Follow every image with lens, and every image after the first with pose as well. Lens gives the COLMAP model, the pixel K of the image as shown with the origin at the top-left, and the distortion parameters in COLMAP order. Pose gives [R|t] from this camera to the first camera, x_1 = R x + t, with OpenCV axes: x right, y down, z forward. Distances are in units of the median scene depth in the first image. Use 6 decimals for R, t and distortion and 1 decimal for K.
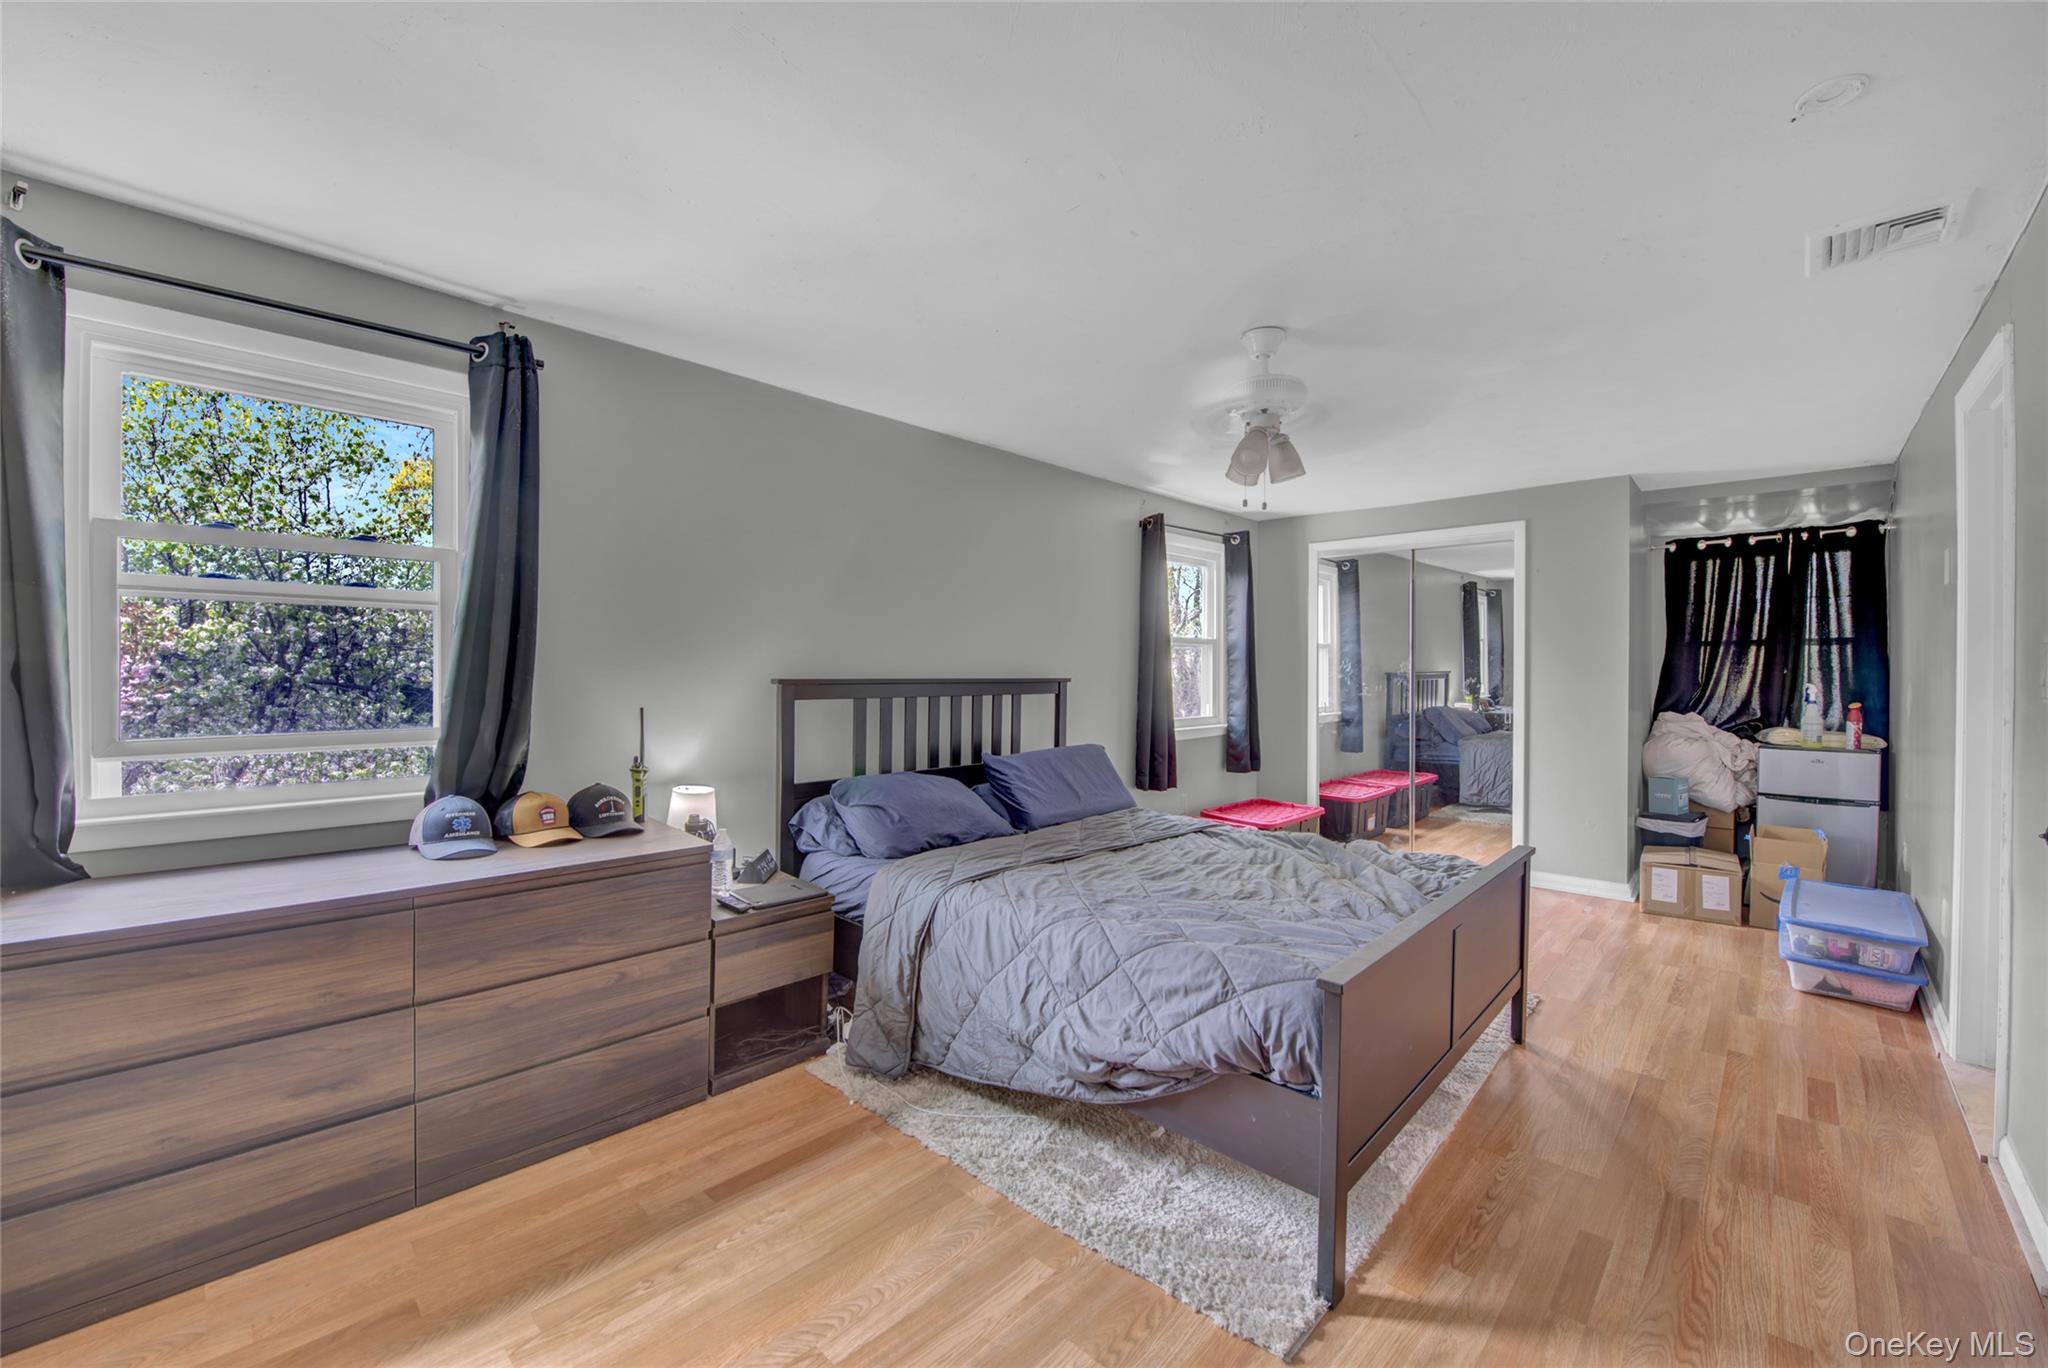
lens RADIAL K [[821.8, 0, 1025.3], [0, 821.8, 672.4], [0, 0, 1]] dist [-0.006498, -0.000673]
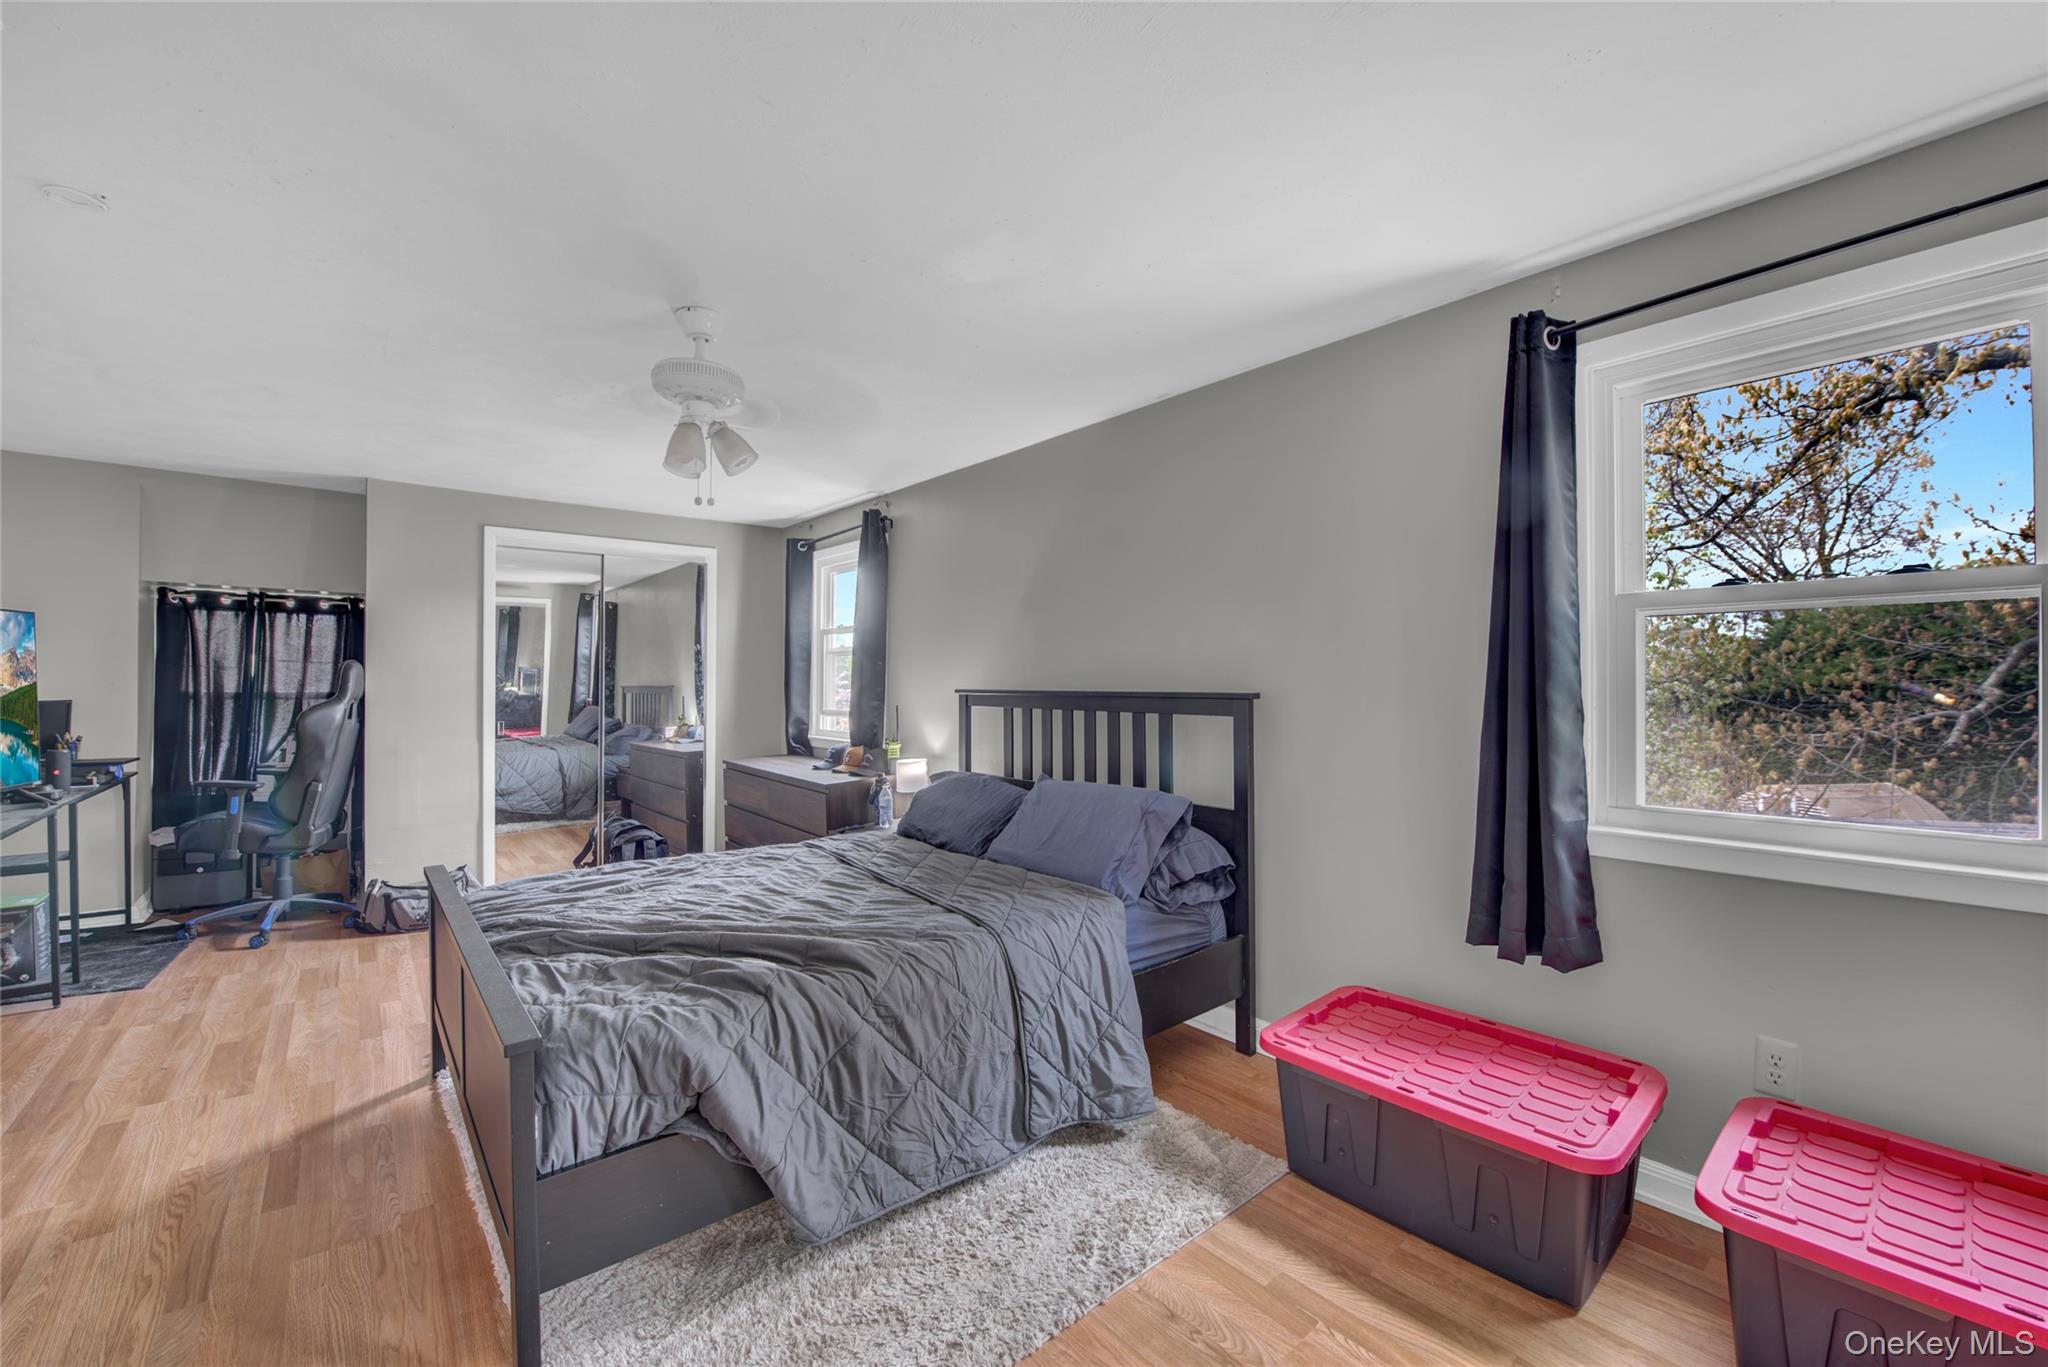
lens RADIAL K [[821.8, 0, 1026.8], [0, 821.8, 681.8], [0, 0, 1]] dist [-0.006498, -0.000673]
pose [[-0.112530, -0.003256, -0.993643, 0.820002], [-0.007661, 0.999968, -0.002409, 0.000238], [0.993619, 0.007341, -0.112552, 1.037253]]
